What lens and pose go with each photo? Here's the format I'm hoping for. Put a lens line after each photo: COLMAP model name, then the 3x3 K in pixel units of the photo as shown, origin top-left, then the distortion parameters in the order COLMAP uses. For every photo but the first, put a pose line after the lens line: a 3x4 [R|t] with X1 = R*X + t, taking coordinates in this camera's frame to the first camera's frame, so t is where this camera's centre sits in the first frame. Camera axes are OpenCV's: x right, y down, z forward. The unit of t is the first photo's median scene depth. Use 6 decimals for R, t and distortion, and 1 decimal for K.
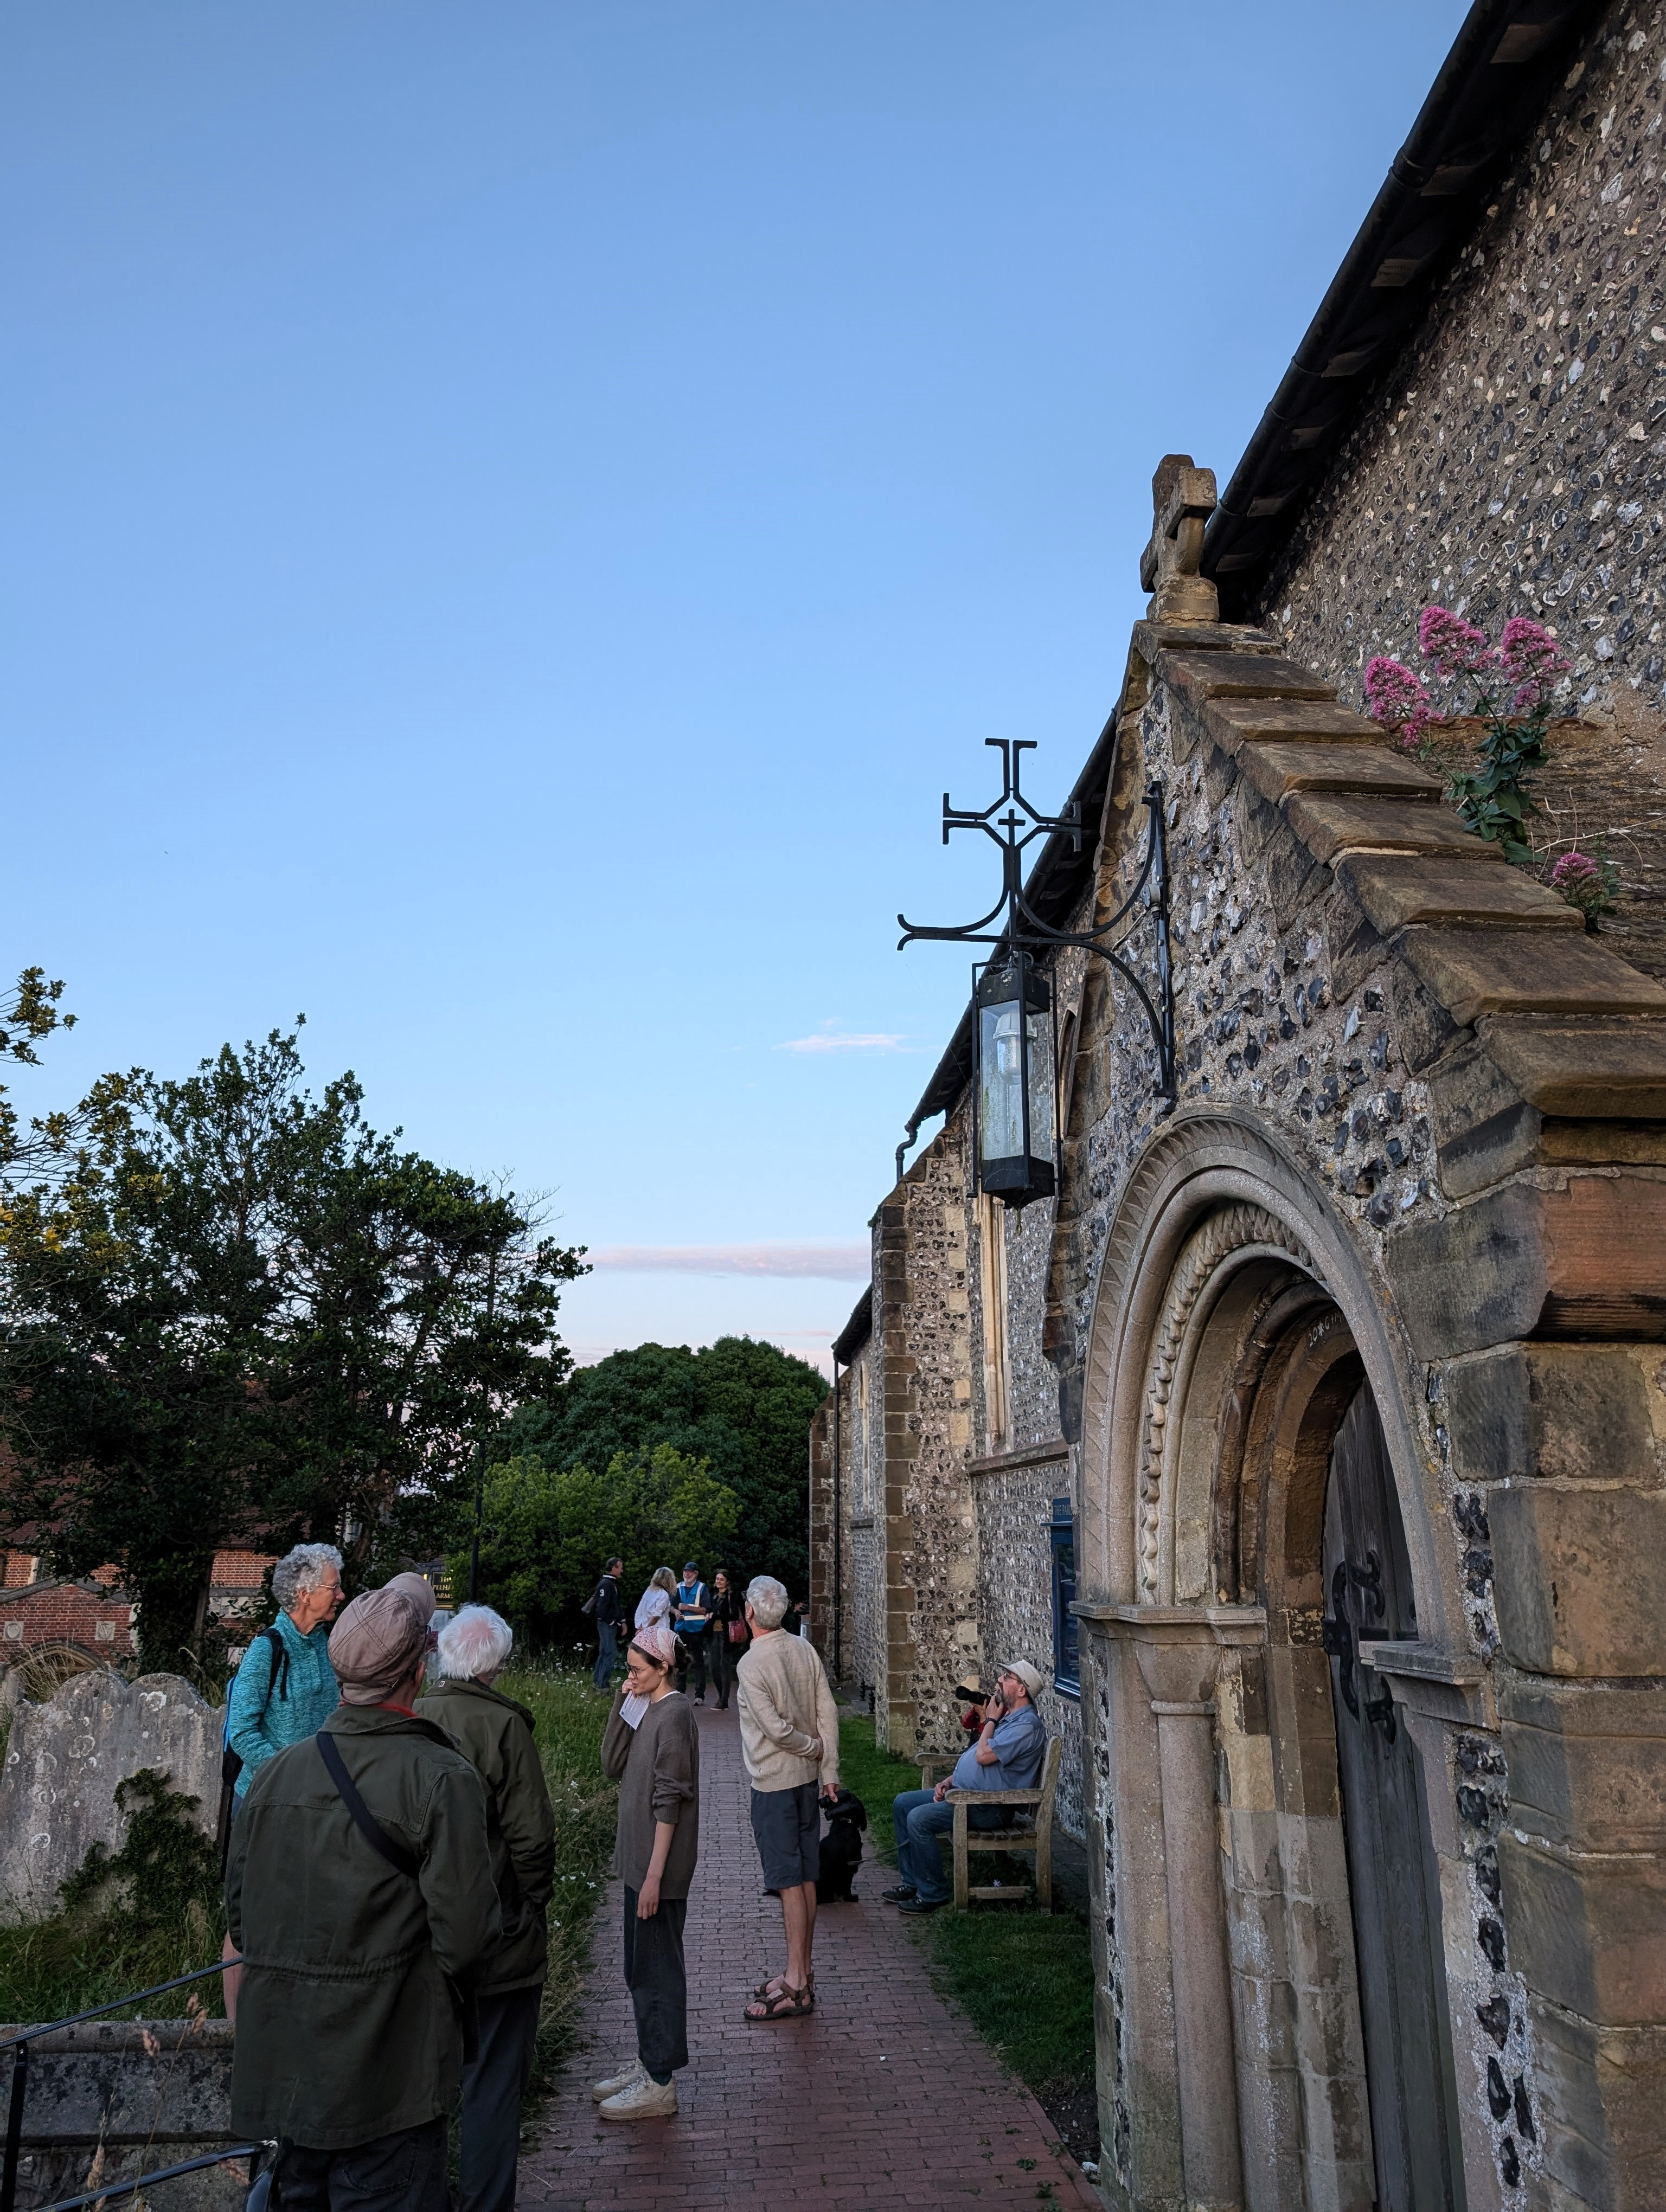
lens RADIAL K [[1577.0, 0, 809.1], [0, 1577.0, 1107.3], [0, 0, 1]] dist [0.001182, -0.000754]
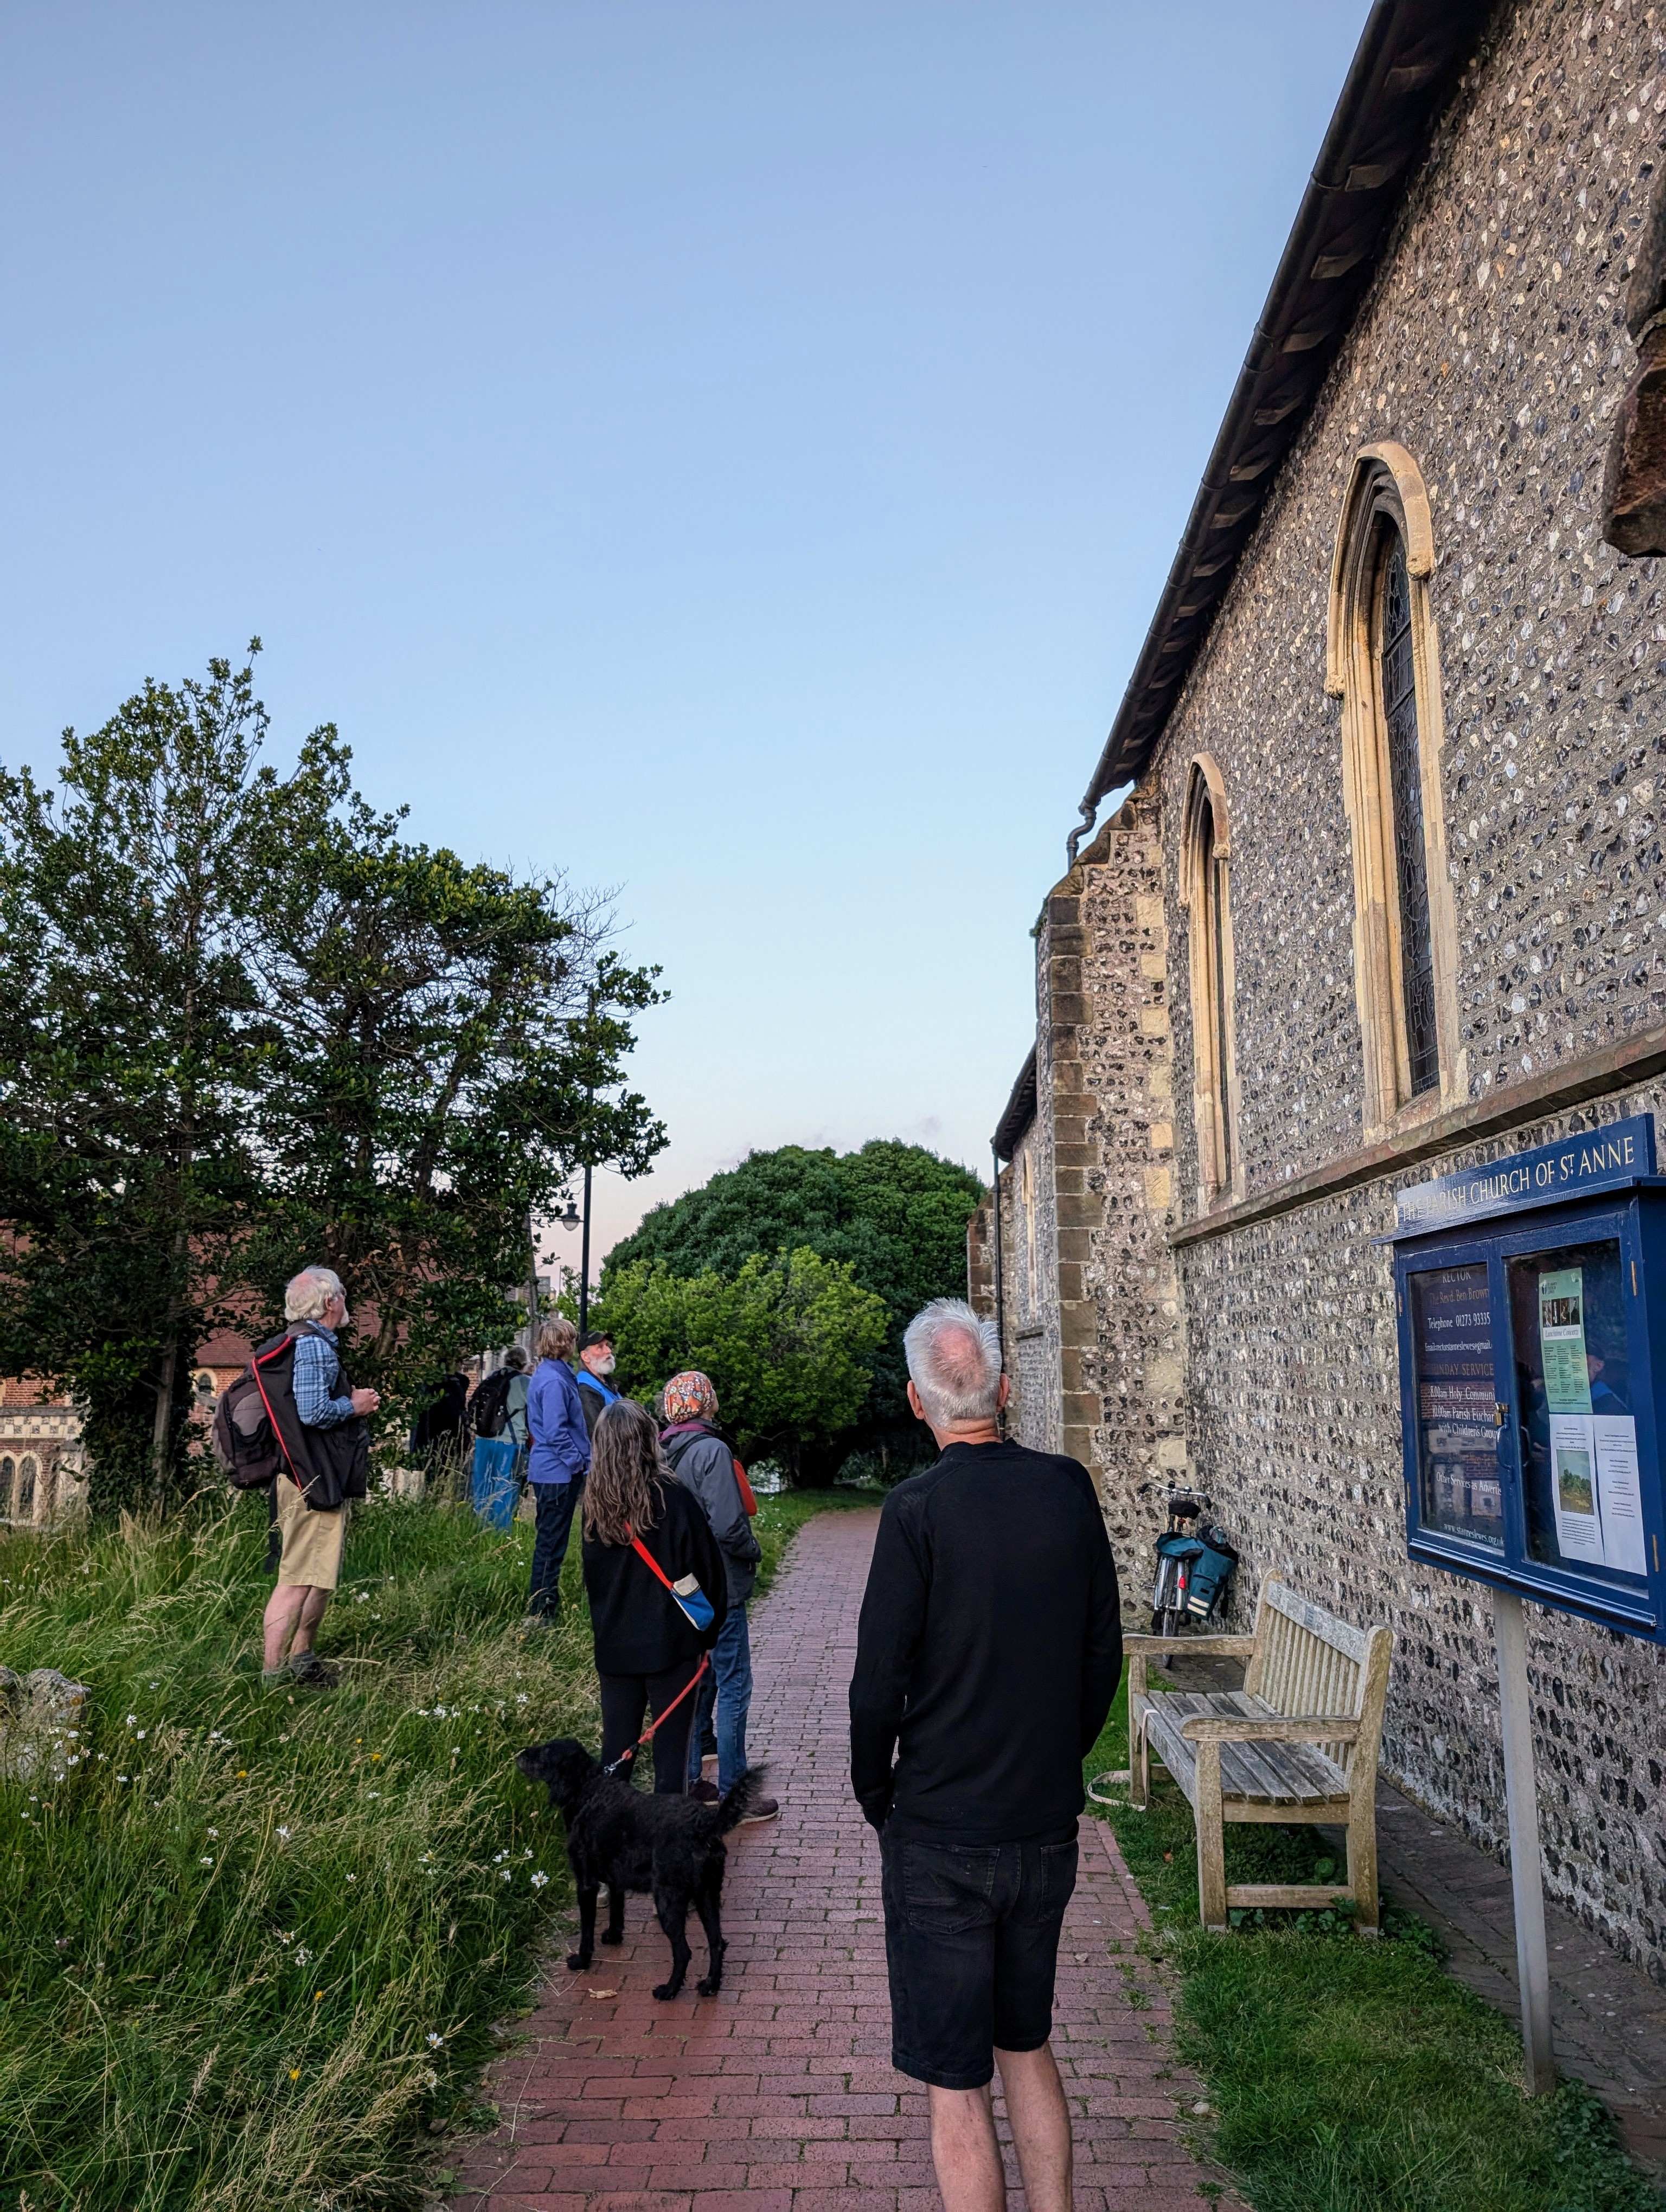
lens RADIAL K [[1682.9, 0, 742.8], [0, 1682.9, 1139.9], [0, 0, 1]] dist [0.046944, 0.007658]
pose [[0.990980, -0.015823, -0.133069, 0.007152], [0.034032, 0.990166, 0.135698, 0.062942], [0.129613, -0.139003, 0.981773, 0.184897]]
